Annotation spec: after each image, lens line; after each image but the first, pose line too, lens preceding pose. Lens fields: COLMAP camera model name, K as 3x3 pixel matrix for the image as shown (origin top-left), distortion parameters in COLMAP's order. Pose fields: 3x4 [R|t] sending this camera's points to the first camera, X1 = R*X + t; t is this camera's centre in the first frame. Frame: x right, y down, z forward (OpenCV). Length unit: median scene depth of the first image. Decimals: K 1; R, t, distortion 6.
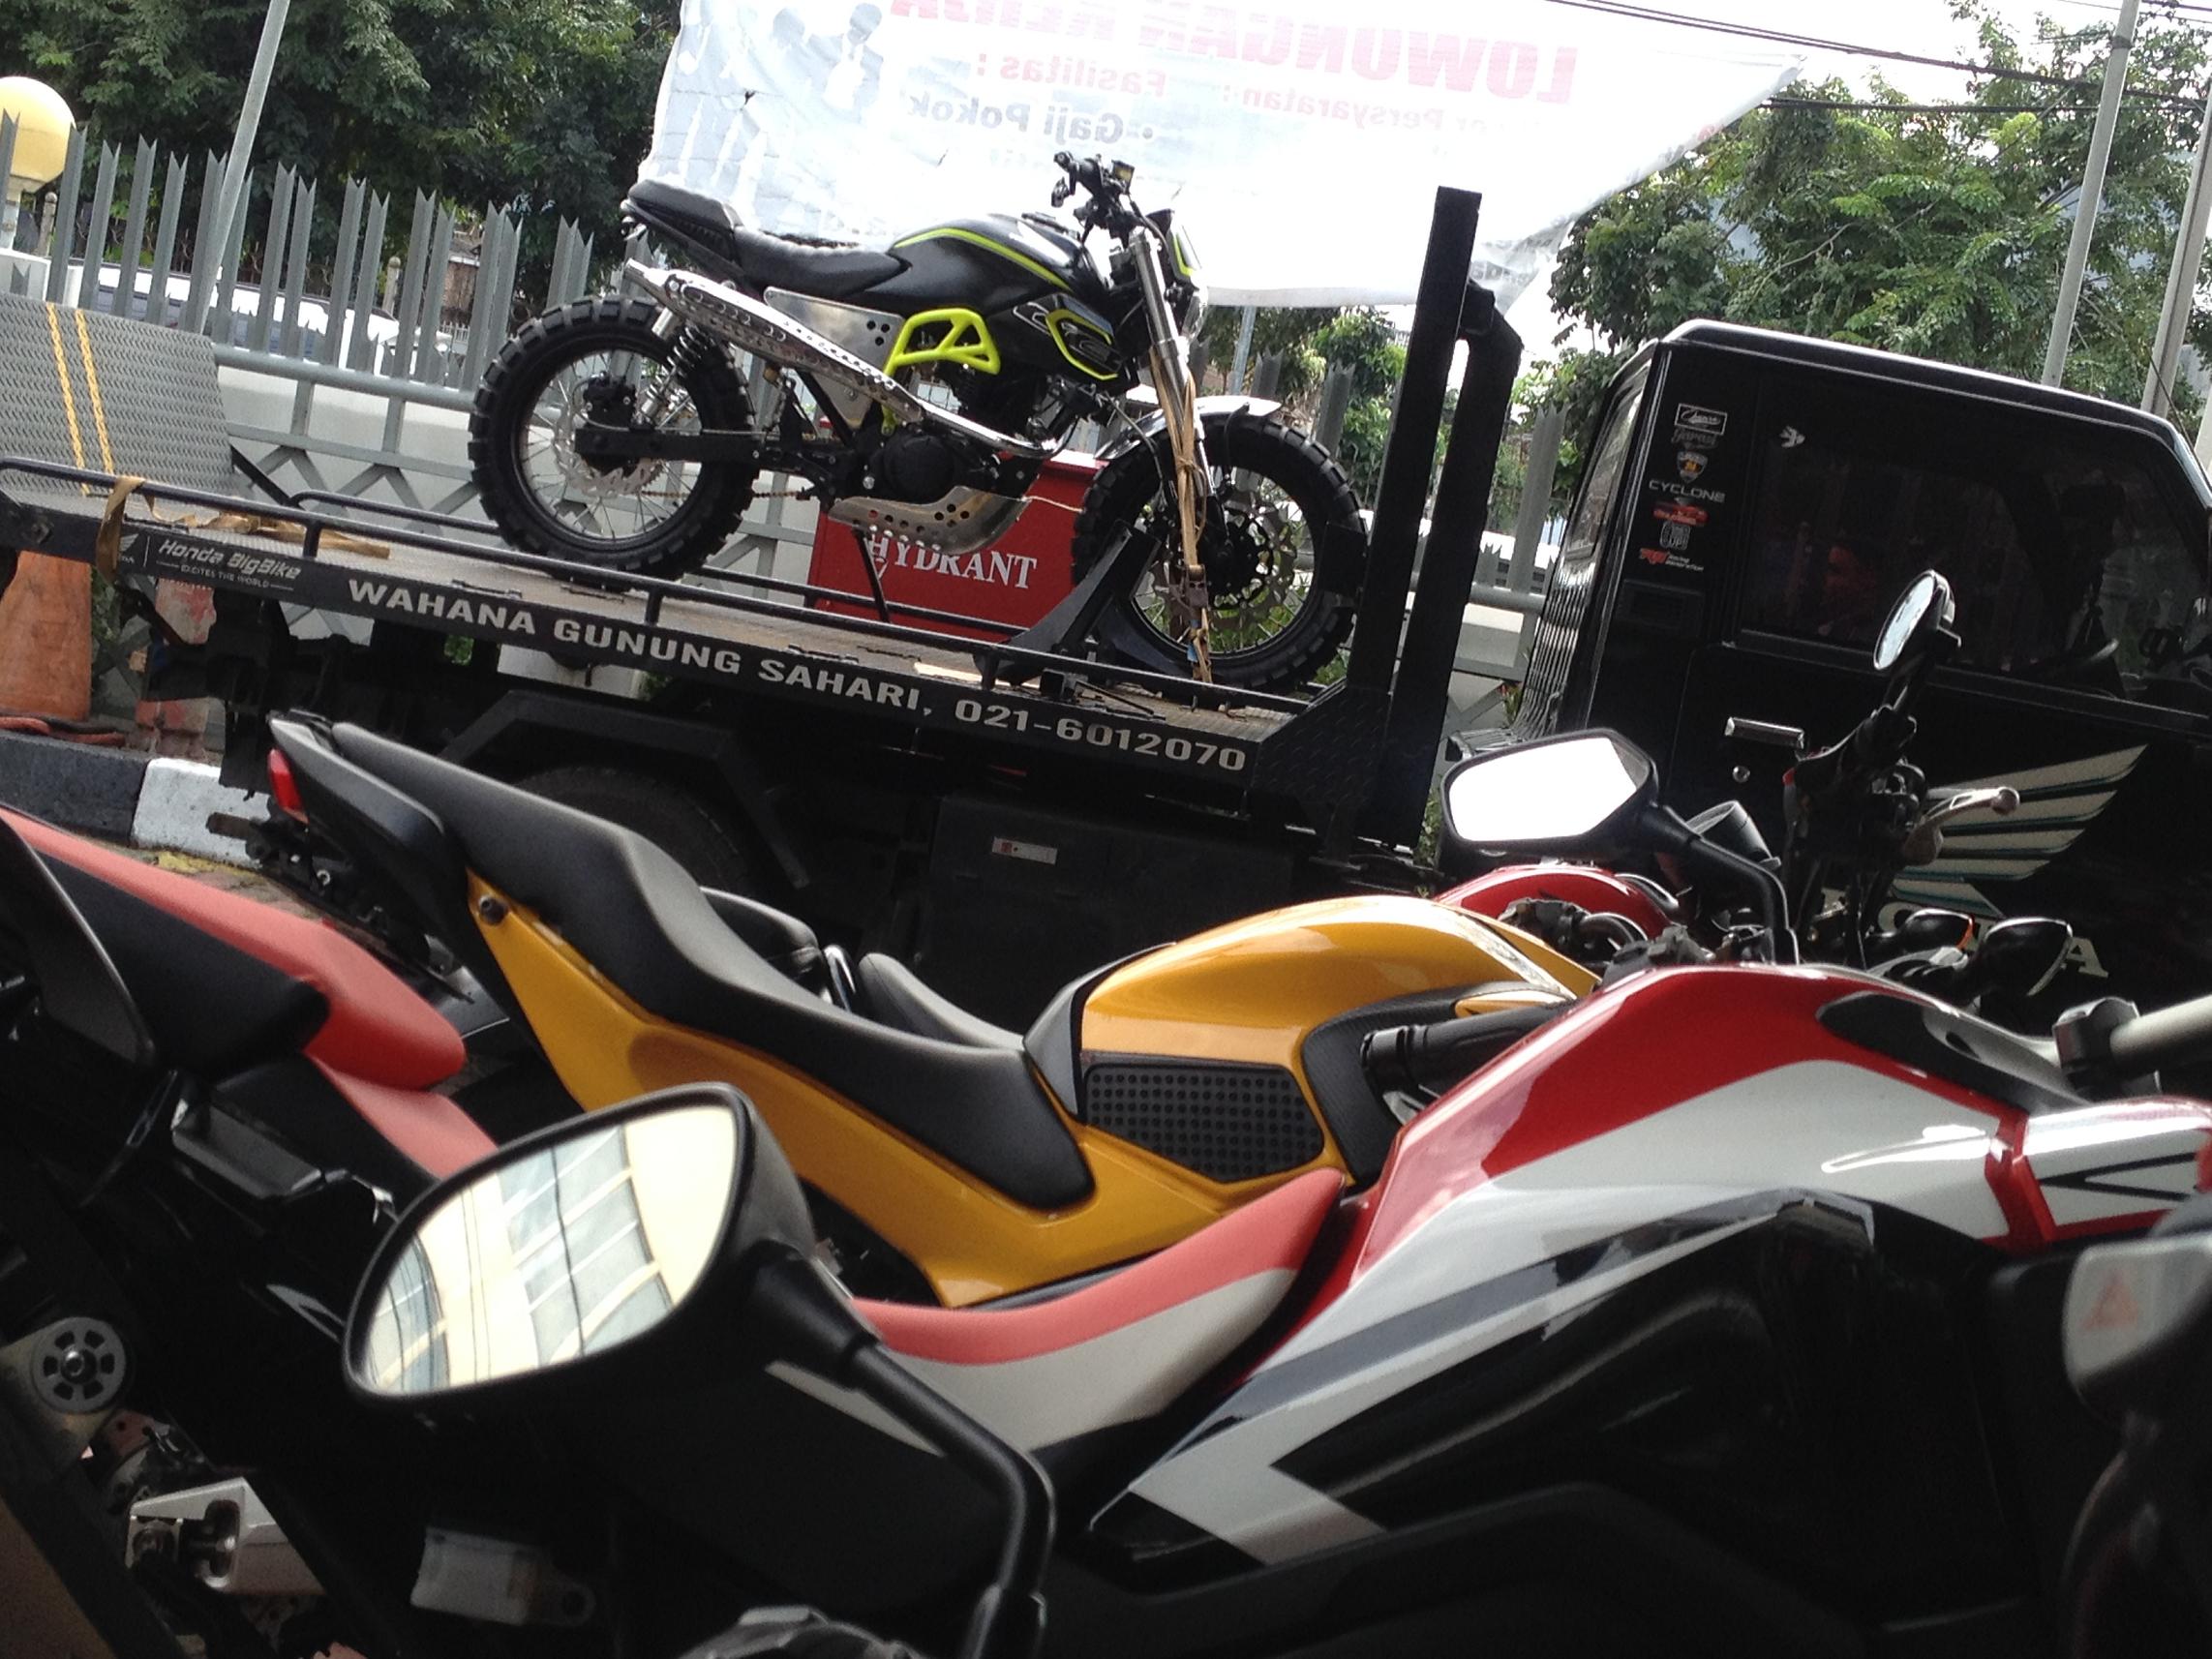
lens RADIAL K [[3208.5, 0, 1076.0], [0, 3208.5, 832.5], [0, 0, 1]] dist [0.028212, 0.724520]
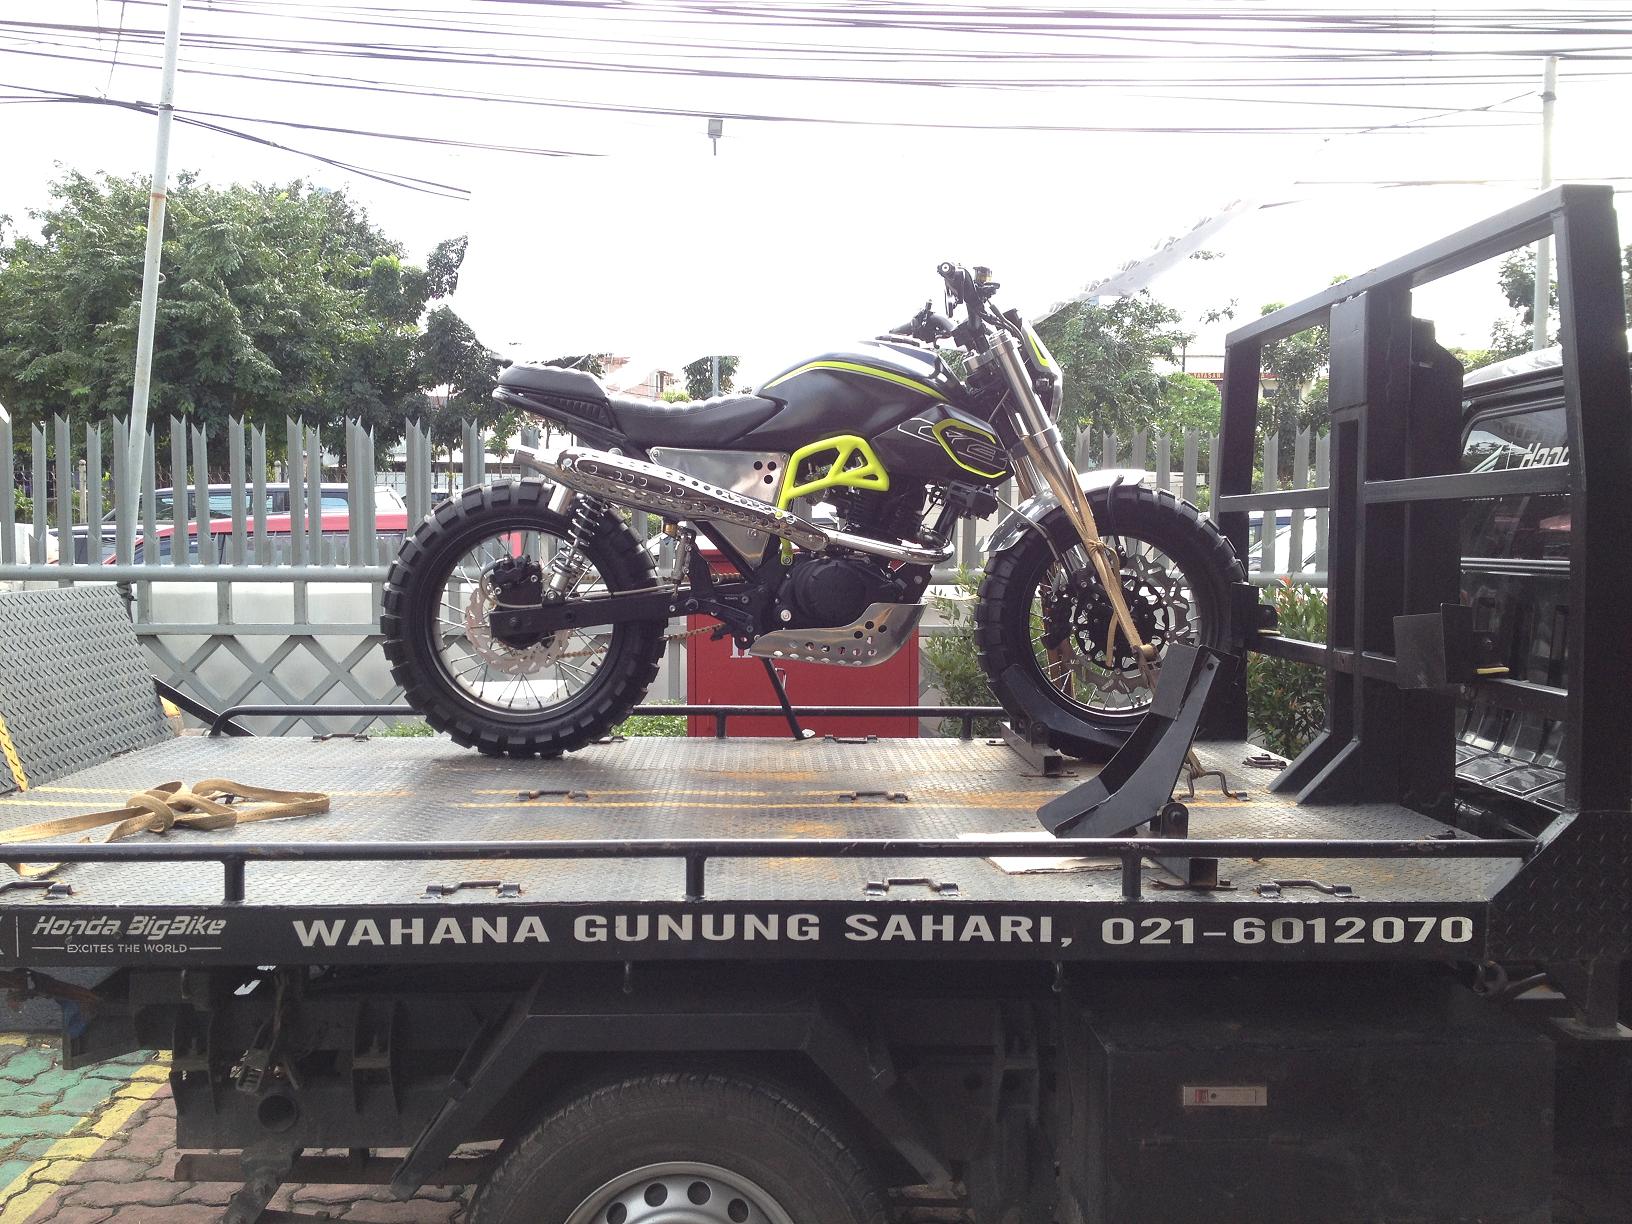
lens RADIAL K [[1554.3, 0, 816.0], [0, 1554.3, 612.0], [0, 0, 1]] dist [0.144657, -0.345510]
pose [[0.977942, -0.182495, 0.101609, -0.105692], [0.185760, 0.982312, -0.023578, -0.096632], [-0.095509, 0.041933, 0.994545, 0.502949]]
